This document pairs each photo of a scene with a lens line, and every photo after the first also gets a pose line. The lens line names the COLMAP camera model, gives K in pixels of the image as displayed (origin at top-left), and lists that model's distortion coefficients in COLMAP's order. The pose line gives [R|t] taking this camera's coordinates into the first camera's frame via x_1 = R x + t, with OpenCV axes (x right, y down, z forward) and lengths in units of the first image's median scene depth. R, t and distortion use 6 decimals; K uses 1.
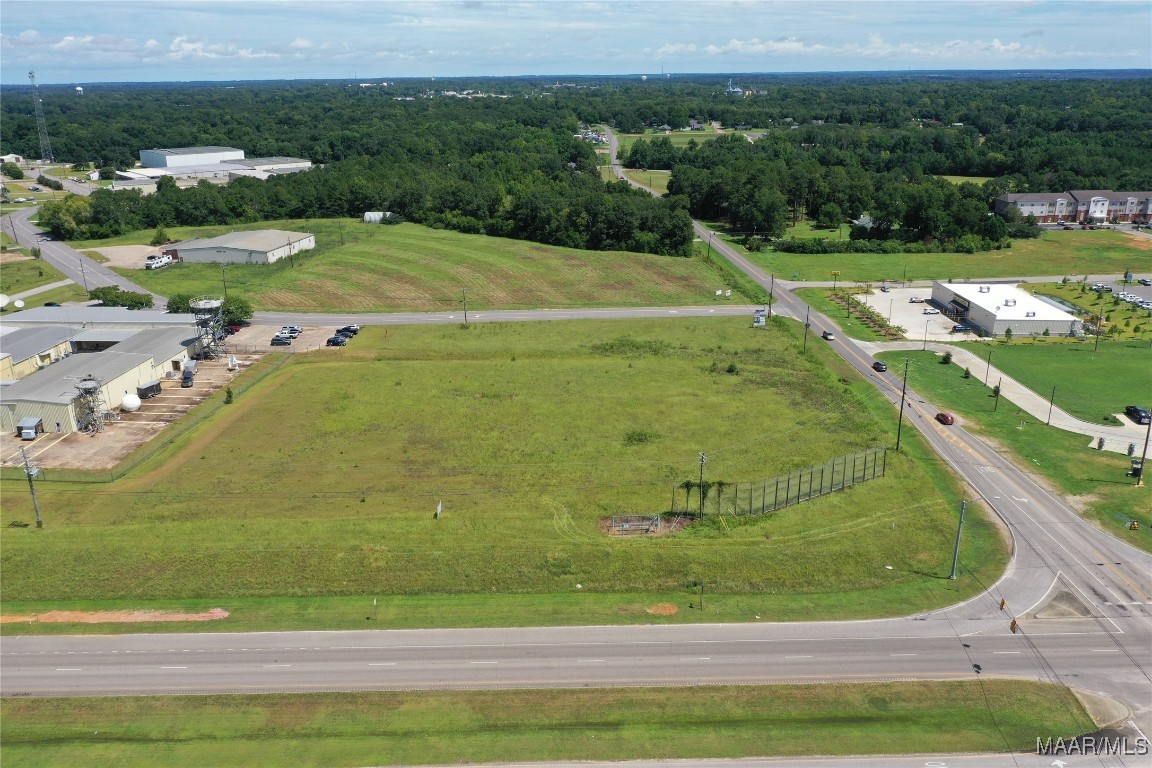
lens RADIAL K [[904.7, 0, 574.7], [0, 904.7, 386.4], [0, 0, 1]] dist [-0.021328, 0.010266]
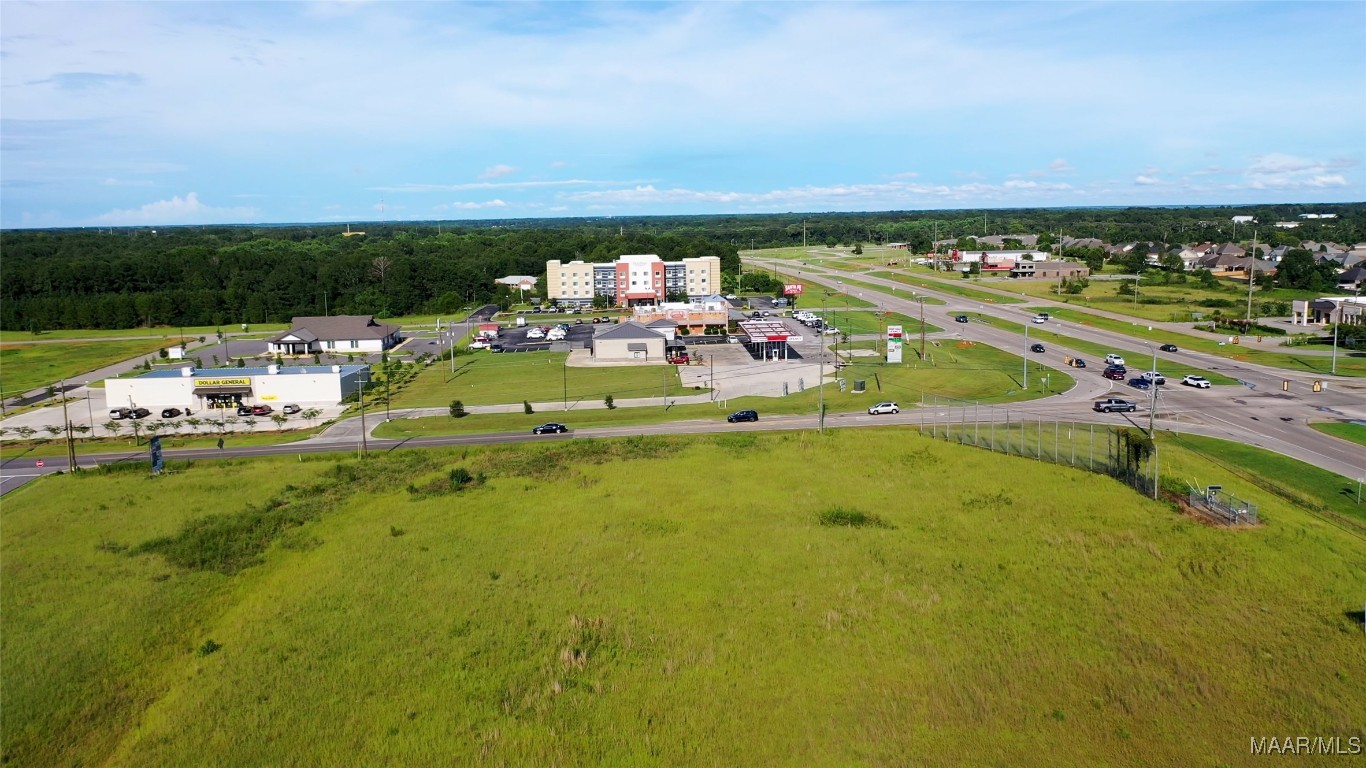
lens RADIAL K [[1089.3, 0, 682.1], [0, 1089.3, 391.7], [0, 0, 1]] dist [-0.010962, -0.006710]
pose [[-0.031944, -0.146165, 0.988744, -0.494372], [0.347684, 0.925842, 0.148099, -0.127384], [-0.937067, 0.348501, 0.021244, 0.959393]]
